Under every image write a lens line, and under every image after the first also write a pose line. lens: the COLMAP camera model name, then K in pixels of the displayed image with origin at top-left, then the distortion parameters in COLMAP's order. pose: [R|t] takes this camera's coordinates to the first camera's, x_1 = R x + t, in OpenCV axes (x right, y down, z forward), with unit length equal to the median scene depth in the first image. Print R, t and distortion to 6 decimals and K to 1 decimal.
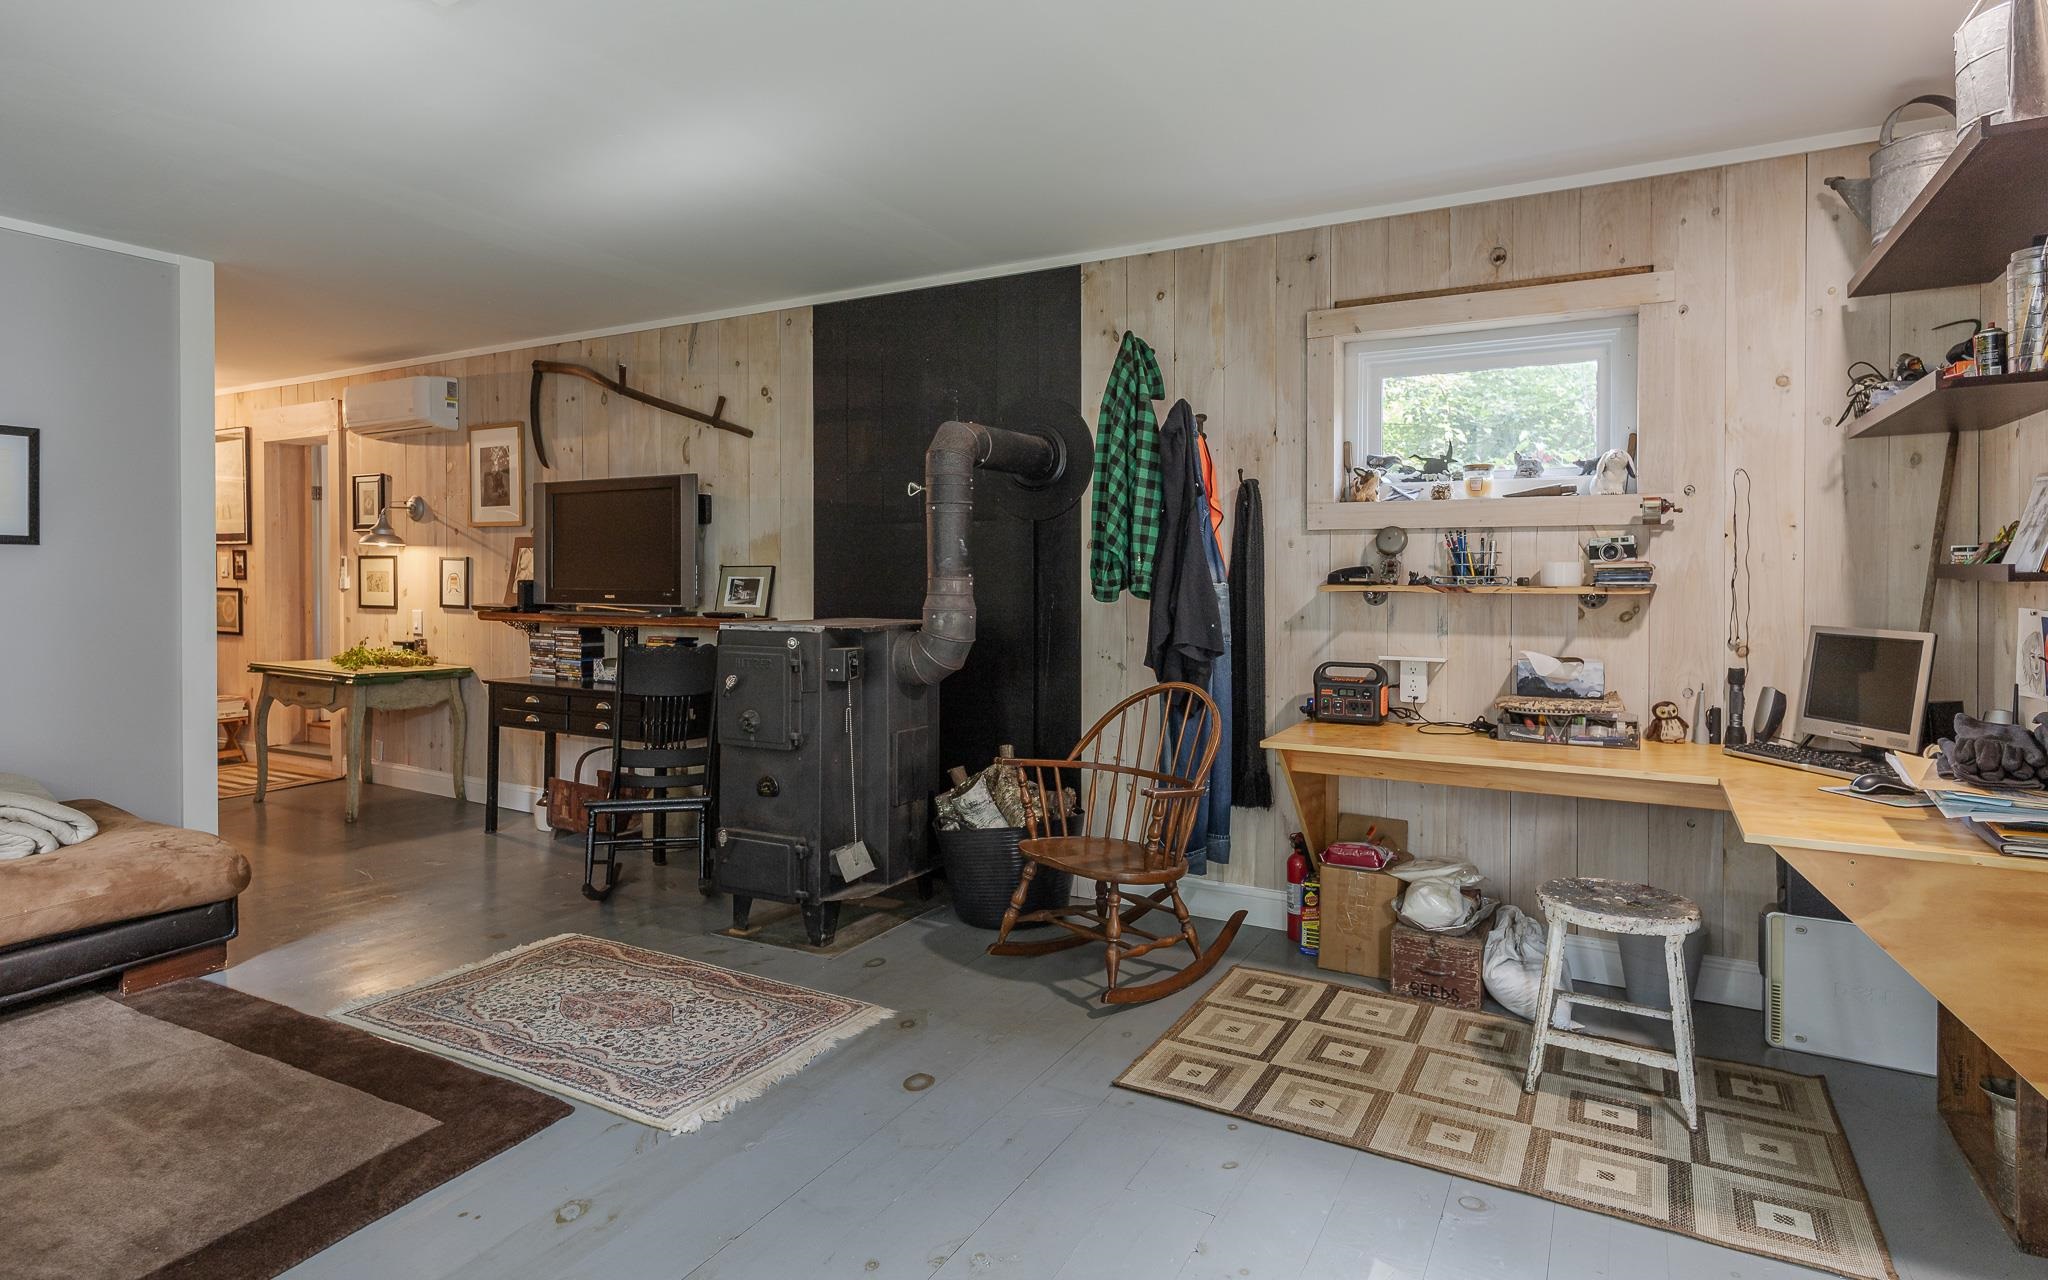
lens RADIAL K [[1073.4, 0, 1049.0], [0, 1073.4, 592.3], [0, 0, 1]] dist [0.001149, 0.000277]
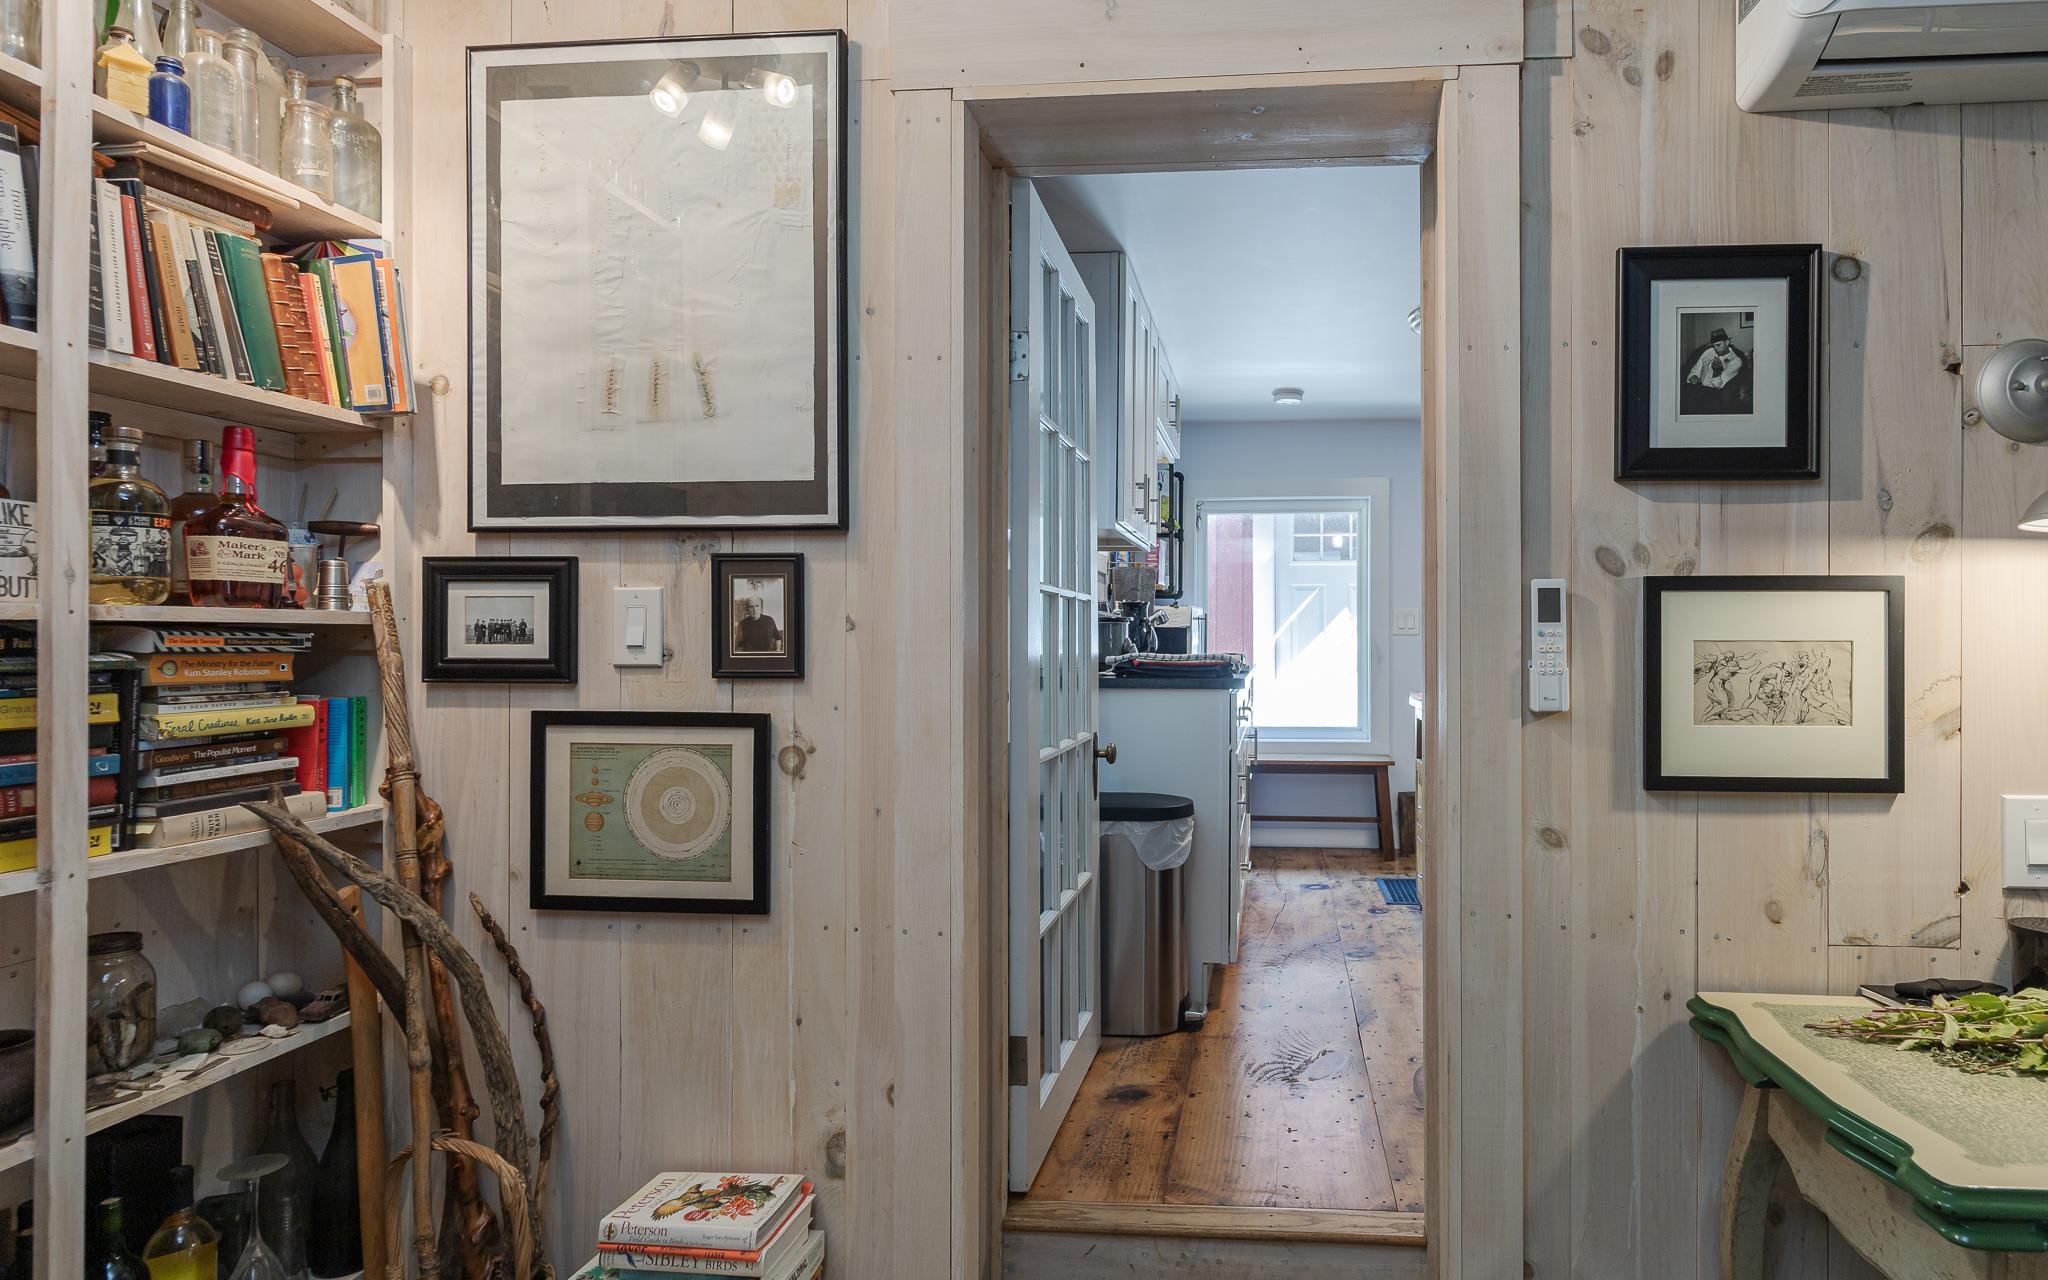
lens RADIAL K [[1128.1, 0, 1172.3], [0, 1128.1, 631.8], [0, 0, 1]] dist [0.000593, -0.000100]
pose [[0.920484, -0.000601, 0.390779, -1.652046], [0.010365, 0.999685, -0.022878, -0.033143], [-0.390642, 0.025109, 0.920200, 1.573562]]
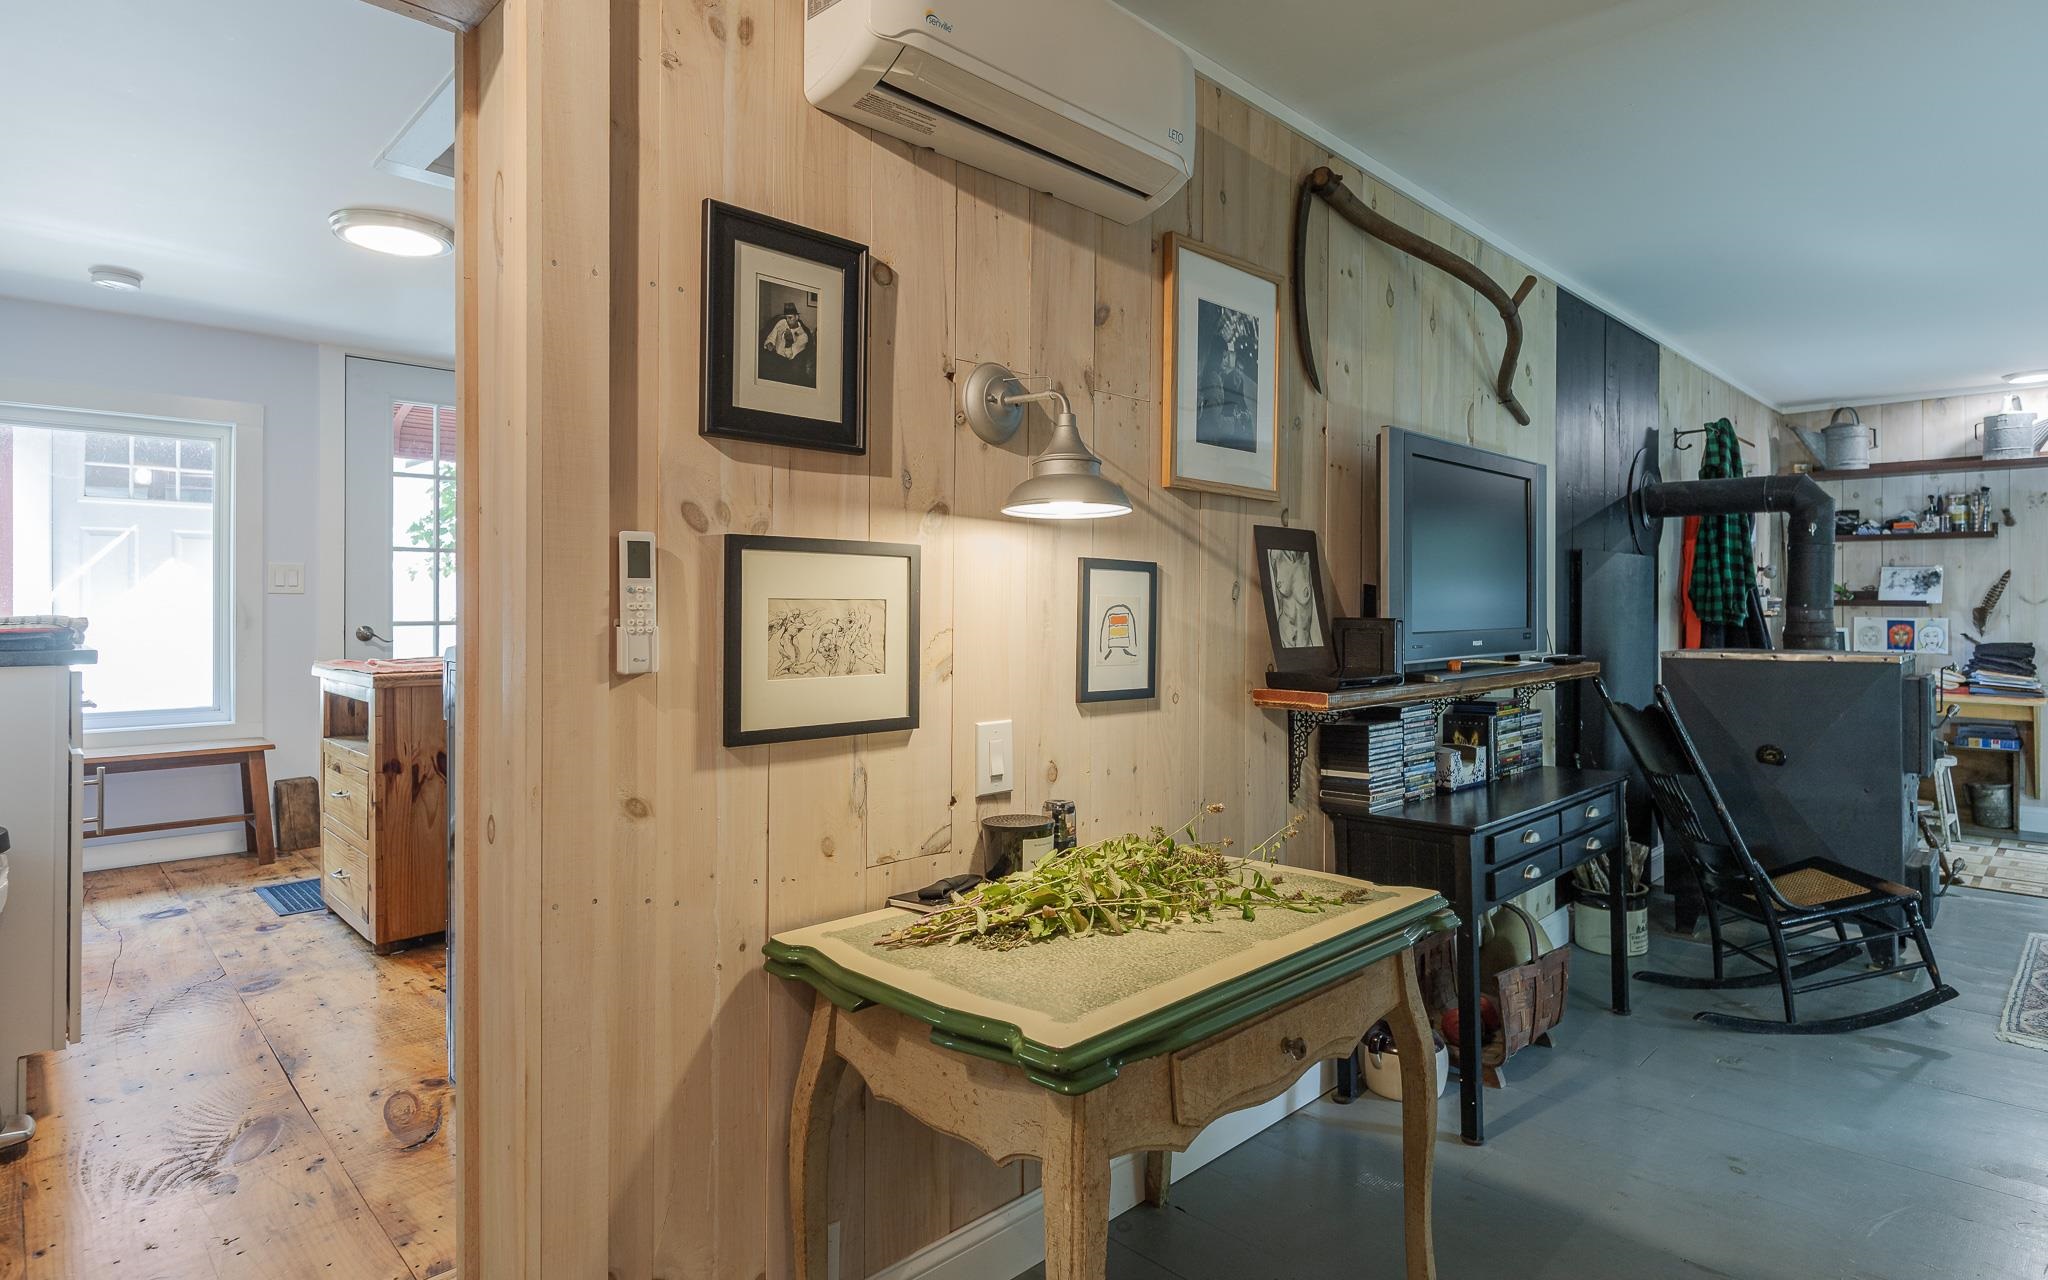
lens RADIAL K [[1071.8, 0, 1026.7], [0, 1071.8, 604.7], [0, 0, 1]] dist [0.000249, -0.000984]
pose [[0.304280, -0.002731, 0.952579, -1.676940], [0.015213, 0.999882, -0.001993, -0.032652], [-0.952461, 0.015098, 0.304285, 1.681629]]
